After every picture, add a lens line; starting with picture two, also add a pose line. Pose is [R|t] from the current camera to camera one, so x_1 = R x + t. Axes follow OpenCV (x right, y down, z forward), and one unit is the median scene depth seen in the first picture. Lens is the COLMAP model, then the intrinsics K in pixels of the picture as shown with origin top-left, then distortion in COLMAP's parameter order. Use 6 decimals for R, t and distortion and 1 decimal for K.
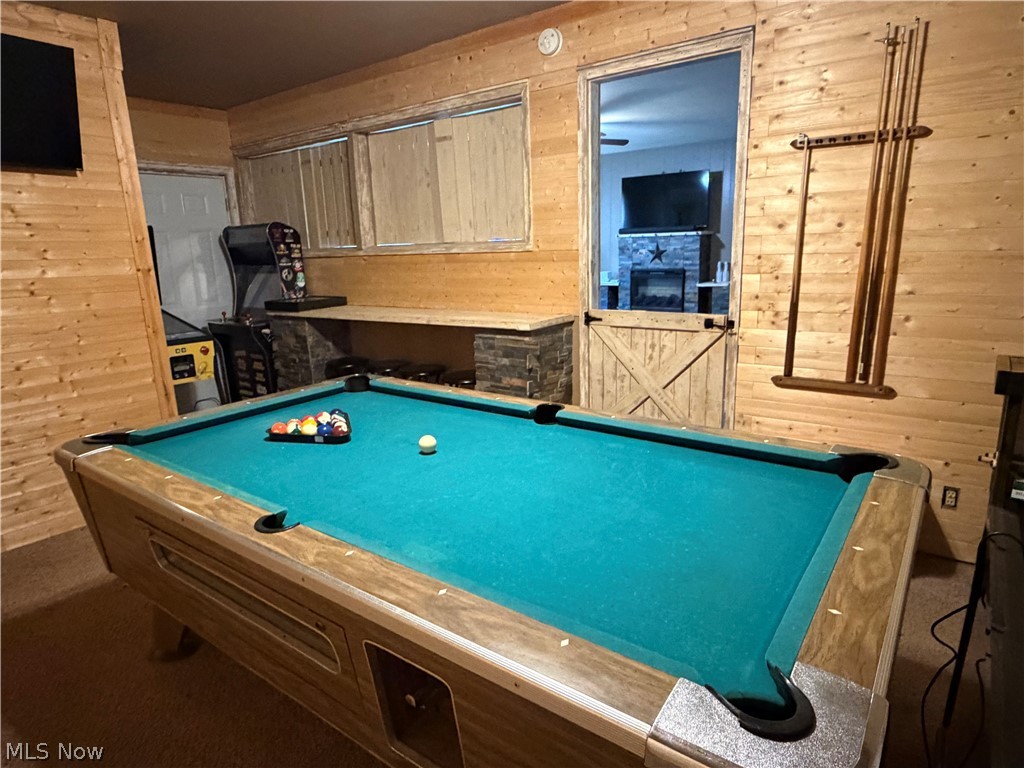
lens RADIAL K [[612.4, 0, 509.3], [0, 612.4, 389.0], [0, 0, 1]] dist [-0.000984, -0.001586]
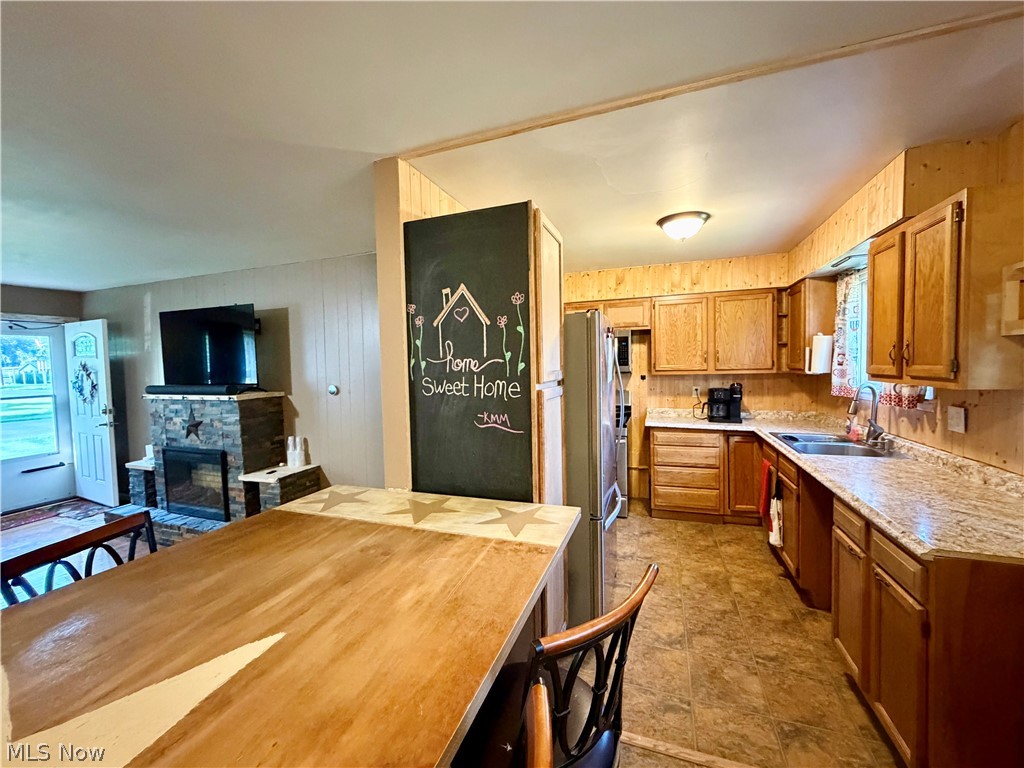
lens RADIAL K [[409.3, 0, 509.7], [0, 409.3, 384.2], [0, 0, 1]] dist [-0.001280, 0.000250]
pose [[0.958854, 0.000676, 0.283898, 0.786847], [0.053708, 0.981508, -0.183732, -0.298694], [-0.278773, 0.191420, 0.941087, 0.883401]]
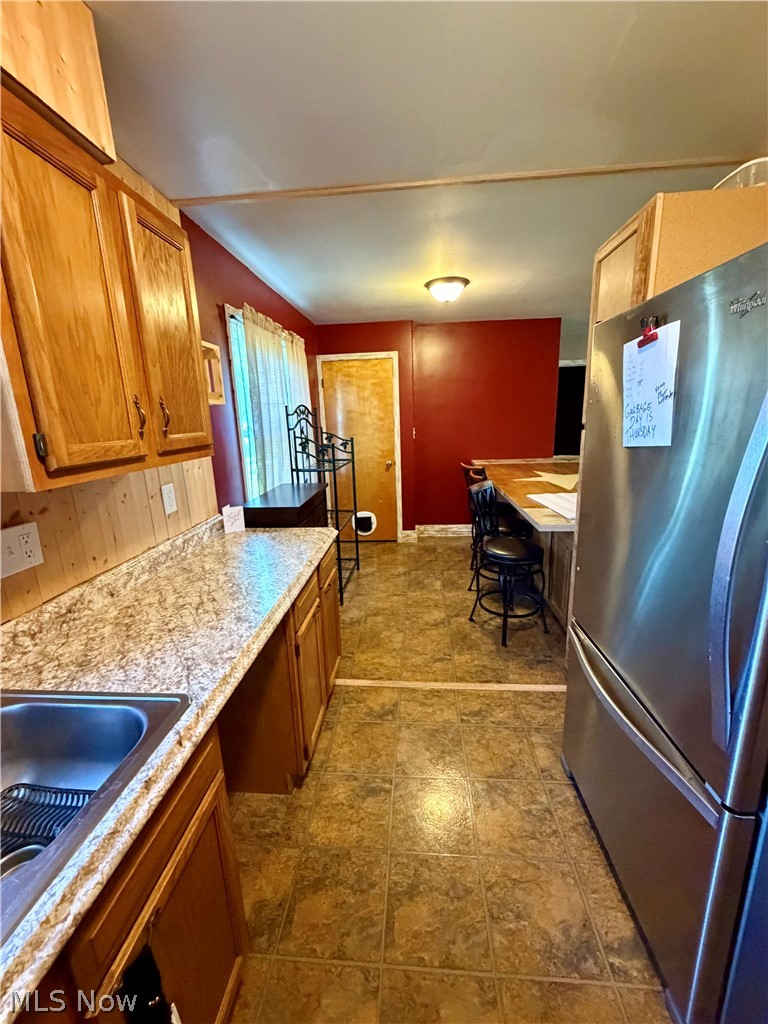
lens RADIAL K [[409.3, 0, 384.6], [0, 409.3, 509.7], [0, 0, 1]] dist [-0.001280, 0.000250]
pose [[-0.843071, 0.183657, -0.505471, 1.302055], [-0.060623, 0.901439, 0.428640, -0.449239], [0.534374, 0.392017, -0.748844, 1.444850]]
